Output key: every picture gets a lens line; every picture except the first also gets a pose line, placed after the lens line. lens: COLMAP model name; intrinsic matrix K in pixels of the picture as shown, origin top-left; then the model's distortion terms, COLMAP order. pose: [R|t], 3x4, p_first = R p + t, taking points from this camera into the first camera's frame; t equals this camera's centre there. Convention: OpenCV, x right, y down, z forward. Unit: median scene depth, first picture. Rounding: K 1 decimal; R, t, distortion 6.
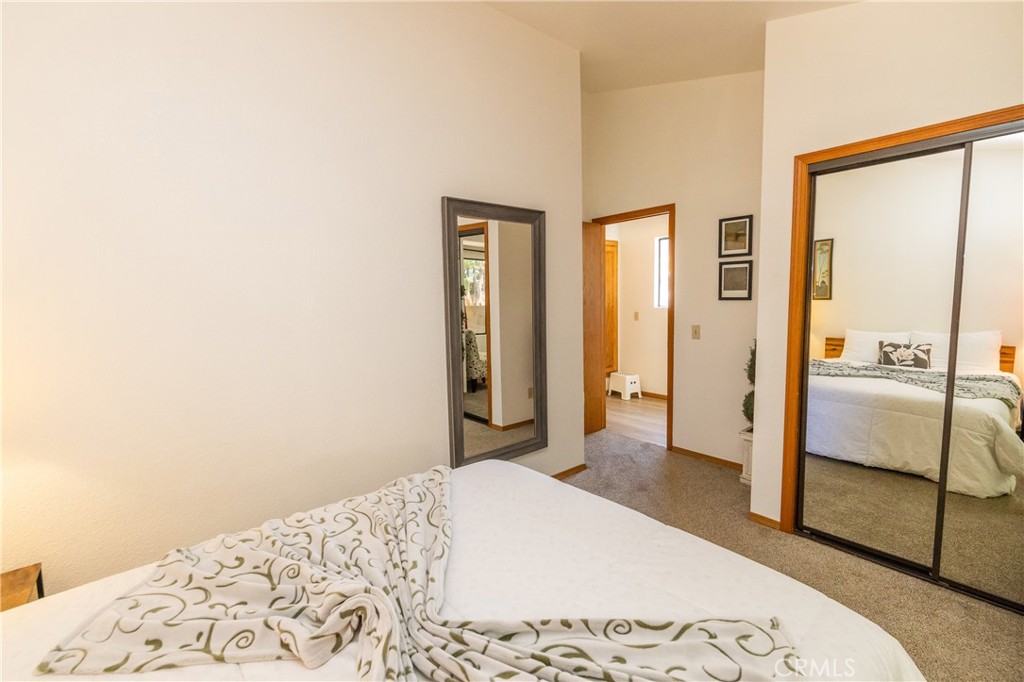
lens RADIAL K [[440.6, 0, 517.1], [0, 440.6, 339.3], [0, 0, 1]] dist [0.001304, -0.000378]
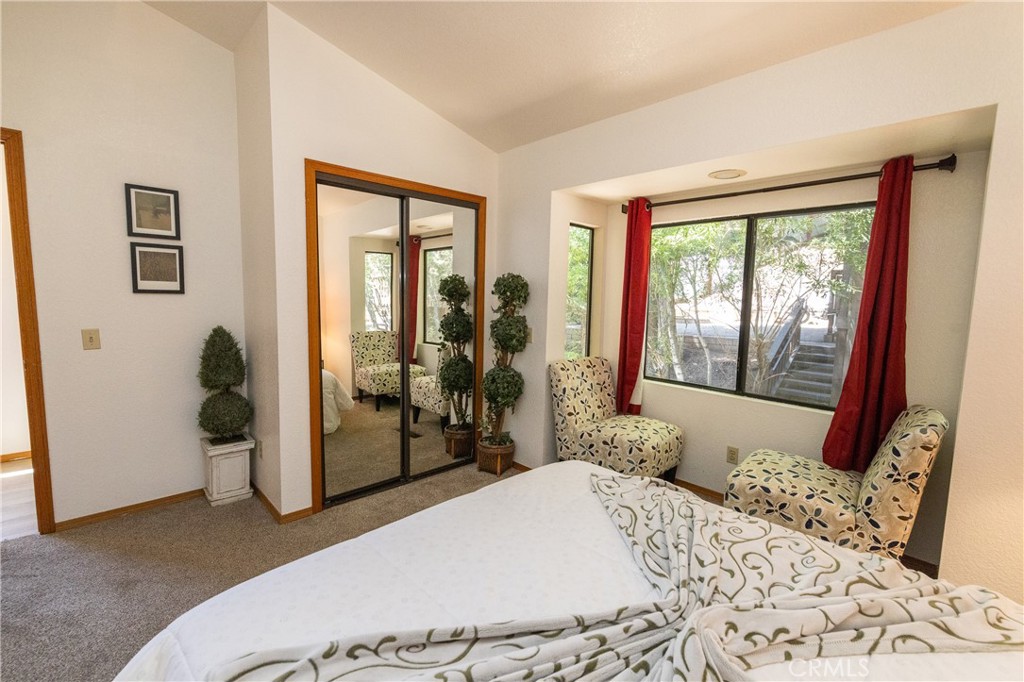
lens RADIAL K [[440.6, 0, 517.1], [0, 440.6, 339.3], [0, 0, 1]] dist [0.001304, -0.000378]
pose [[-0.061392, -0.093817, 0.993695, -0.351018], [0.072204, 0.992547, 0.098169, -0.040230], [-0.995499, 0.077775, -0.054160, 0.425274]]
